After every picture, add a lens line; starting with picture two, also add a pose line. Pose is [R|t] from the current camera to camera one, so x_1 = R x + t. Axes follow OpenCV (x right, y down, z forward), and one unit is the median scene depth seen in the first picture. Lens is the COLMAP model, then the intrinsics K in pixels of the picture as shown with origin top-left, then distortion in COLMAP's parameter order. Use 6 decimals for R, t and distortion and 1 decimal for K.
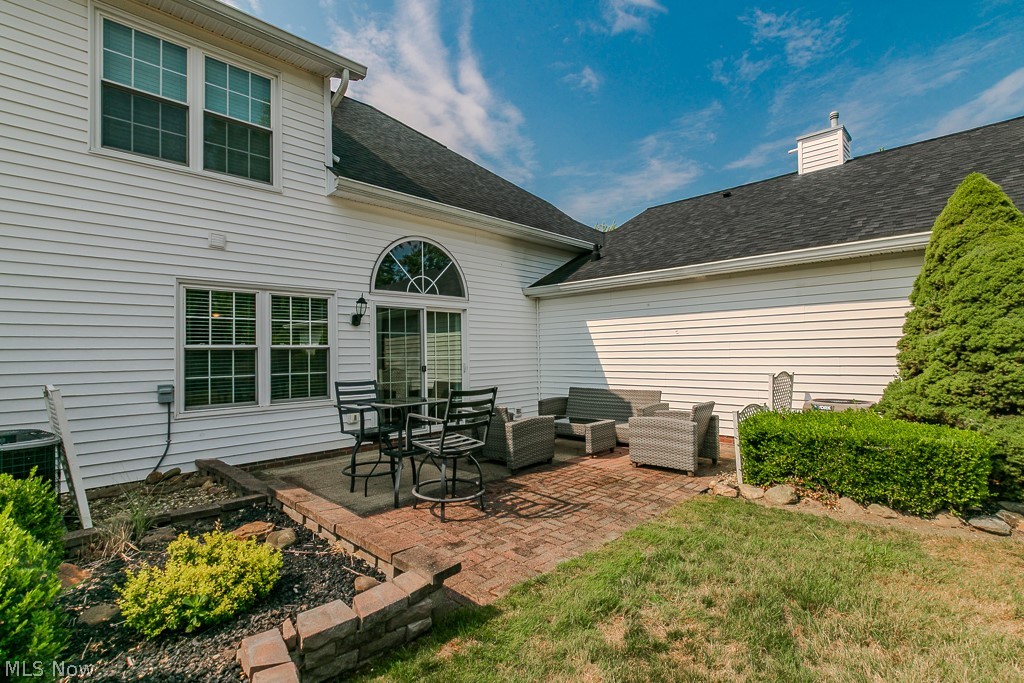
lens RADIAL K [[480.6, 0, 512.0], [0, 480.6, 341.5], [0, 0, 1]] dist [-0.017998, -0.000105]
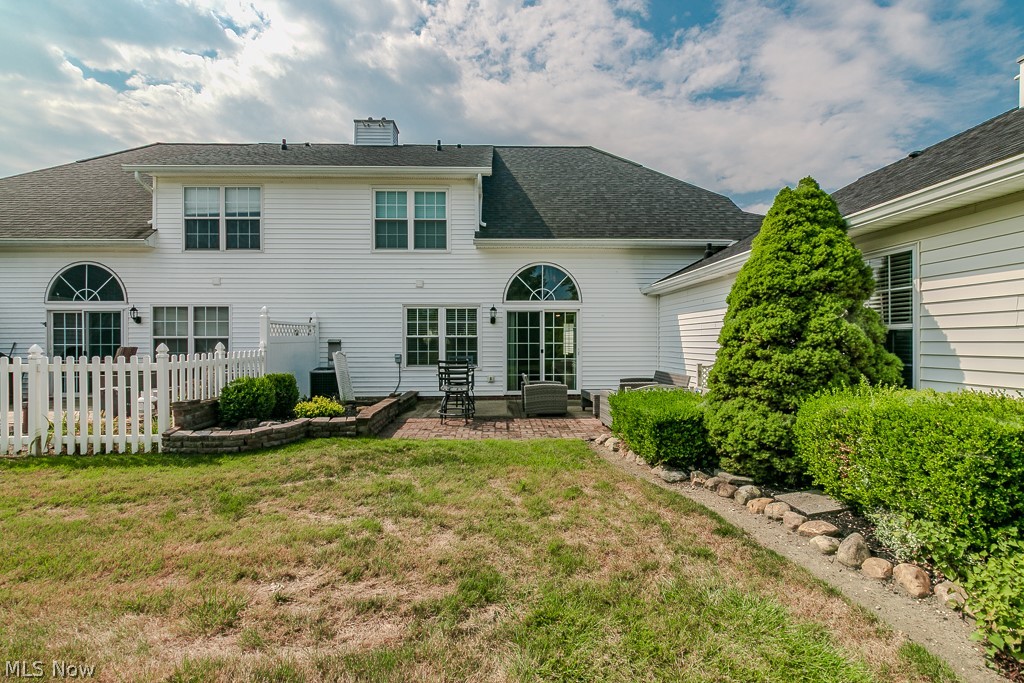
lens RADIAL K [[489.8, 0, 512.0], [0, 489.8, 341.5], [0, 0, 1]] dist [0.001584, 0.000440]
pose [[0.706479, 0.012608, -0.707622, 0.922458], [0.008364, 0.999623, 0.026161, -0.015517], [0.707684, -0.024401, 0.706107, -0.154307]]
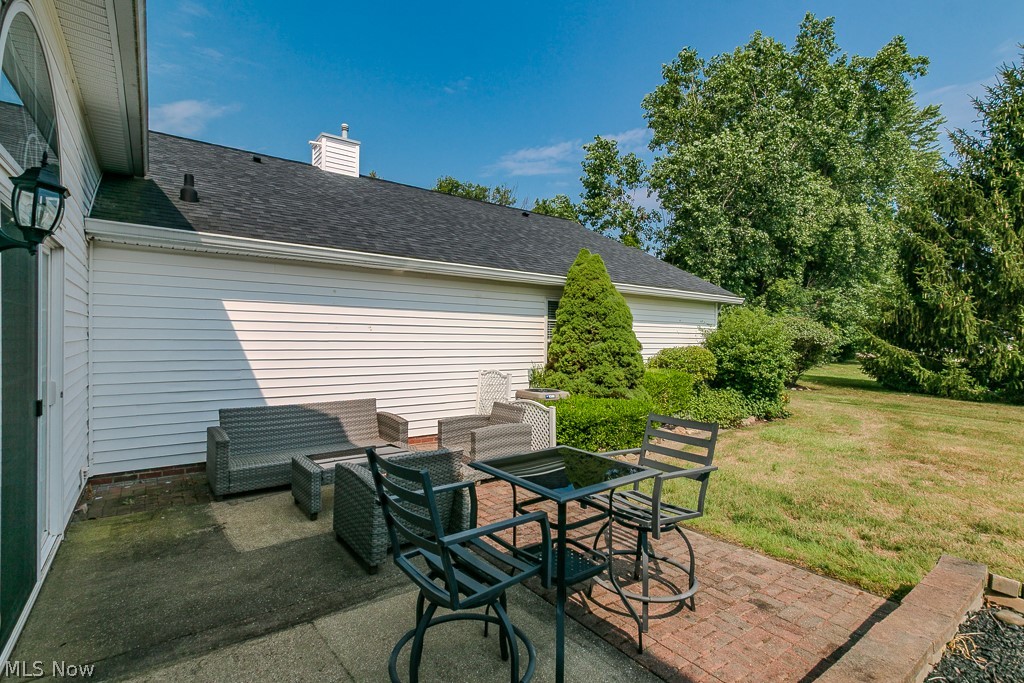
lens RADIAL K [[481.2, 0, 516.9], [0, 481.2, 345.8], [0, 0, 1]] dist [-0.000586, -0.000393]
pose [[0.164473, 0.004789, 0.986370, -0.524169], [-0.042341, 0.999101, 0.002209, -0.001929], [-0.985472, -0.042128, 0.164528, 0.679490]]
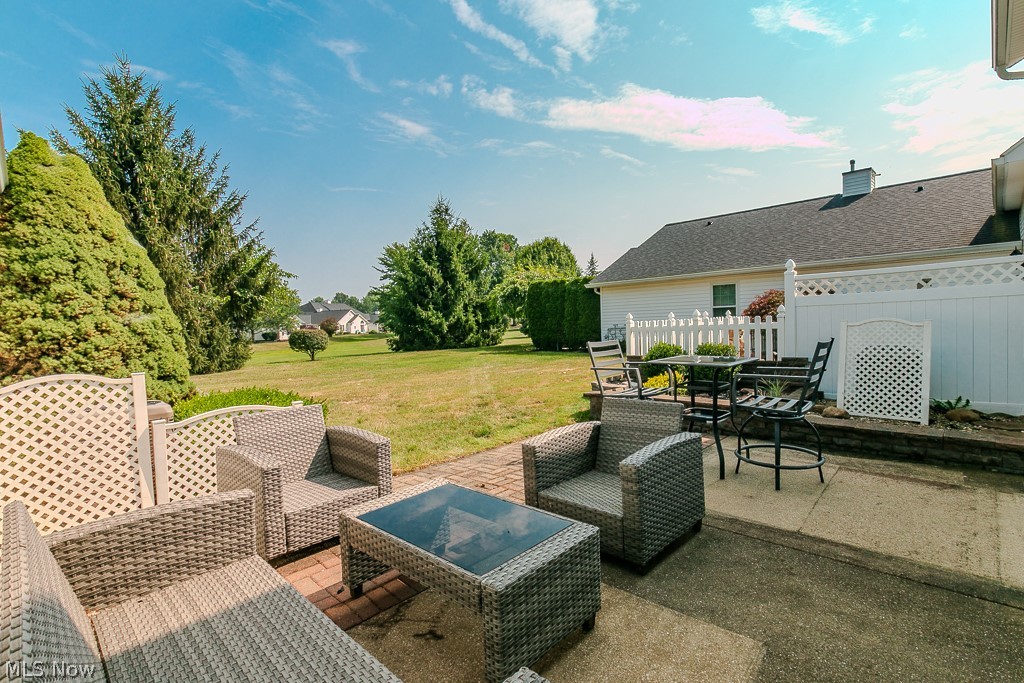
lens RADIAL K [[489.8, 0, 512.0], [0, 489.8, 341.5], [0, 0, 1]] dist [0.001584, 0.000440]
pose [[-0.998299, 0.052843, 0.024648, 0.072142], [0.053153, 0.998513, 0.012114, 0.041861], [-0.023971, 0.013403, -0.999623, 1.342704]]
